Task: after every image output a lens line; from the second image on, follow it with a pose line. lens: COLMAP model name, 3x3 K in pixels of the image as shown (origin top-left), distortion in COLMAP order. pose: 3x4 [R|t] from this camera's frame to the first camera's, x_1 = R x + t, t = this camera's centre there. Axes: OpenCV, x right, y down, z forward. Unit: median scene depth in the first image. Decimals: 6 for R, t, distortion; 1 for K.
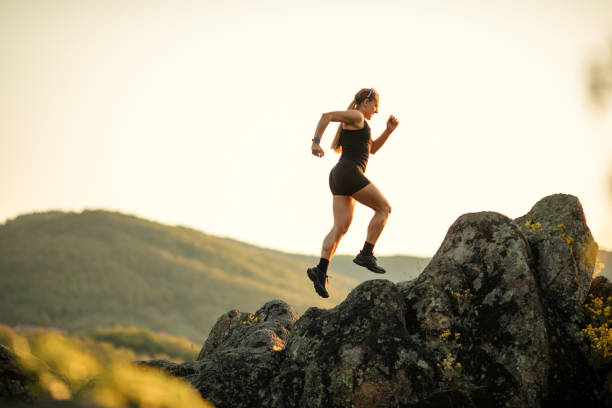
lens RADIAL K [[280.3, 0, 306.0], [0, 280.3, 205.5], [0, 0, 1]] dist [0.003171, 0.001487]
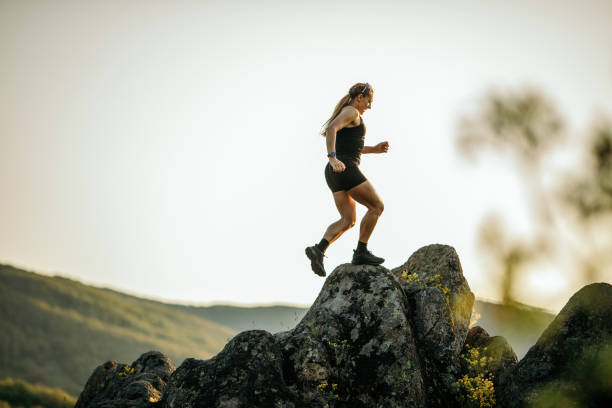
lens RADIAL K [[280.3, 0, 305.6], [0, 280.3, 202.0], [0, 0, 1]] dist [0.003171, 0.001487]
pose [[0.999997, -0.000883, 0.002083, 0.434298], [0.000877, 0.999995, 0.003148, -0.194225], [-0.002085, -0.003146, 0.999993, 0.005686]]
